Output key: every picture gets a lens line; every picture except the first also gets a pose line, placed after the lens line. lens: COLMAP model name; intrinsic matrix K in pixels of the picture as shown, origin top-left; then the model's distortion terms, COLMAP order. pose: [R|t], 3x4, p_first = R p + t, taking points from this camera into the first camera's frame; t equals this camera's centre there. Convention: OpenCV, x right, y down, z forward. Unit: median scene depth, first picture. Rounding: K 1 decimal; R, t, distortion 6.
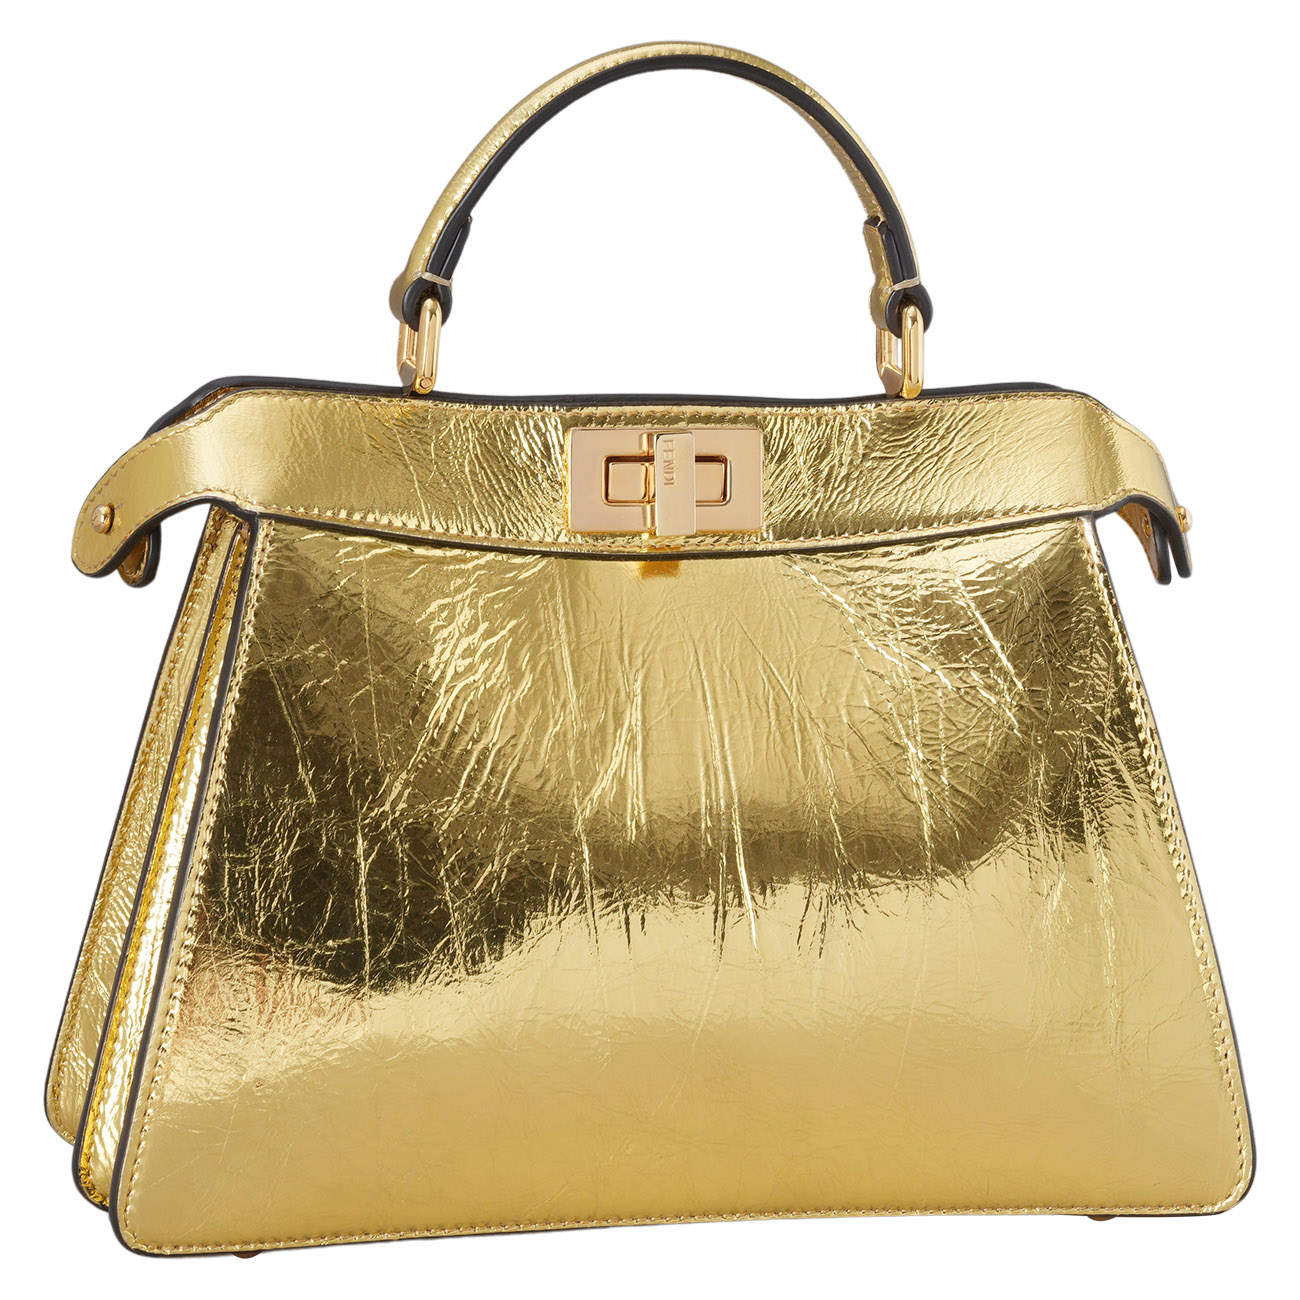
lens RADIAL K [[4578.3, 0, 650.0], [0, 4578.3, 650.0], [0, 0, 1]] dist [0.015032, 2.980978]
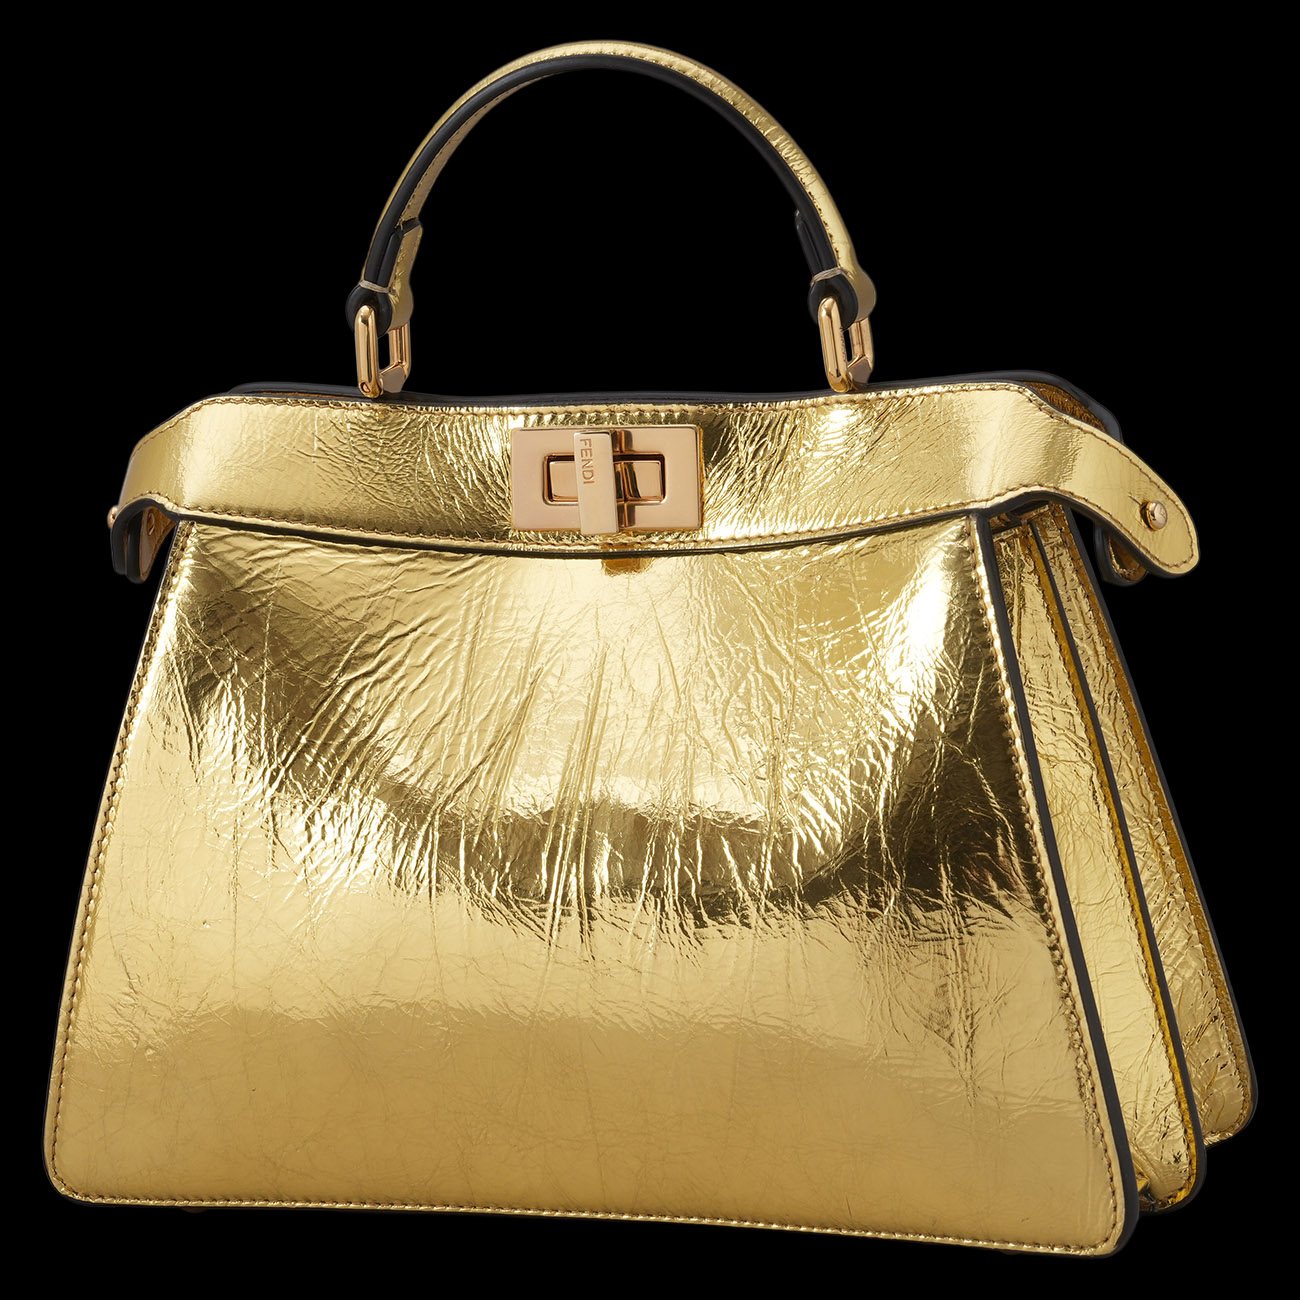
lens RADIAL K [[4578.3, 0, 650.0], [0, 4578.3, 650.0], [0, 0, 1]] dist [0.015032, 2.980978]
pose [[0.824057, 0.016126, -0.566278, 0.593962], [-0.008201, 0.999830, 0.016538, -0.016561], [0.566448, -0.008984, 0.824049, 0.181342]]
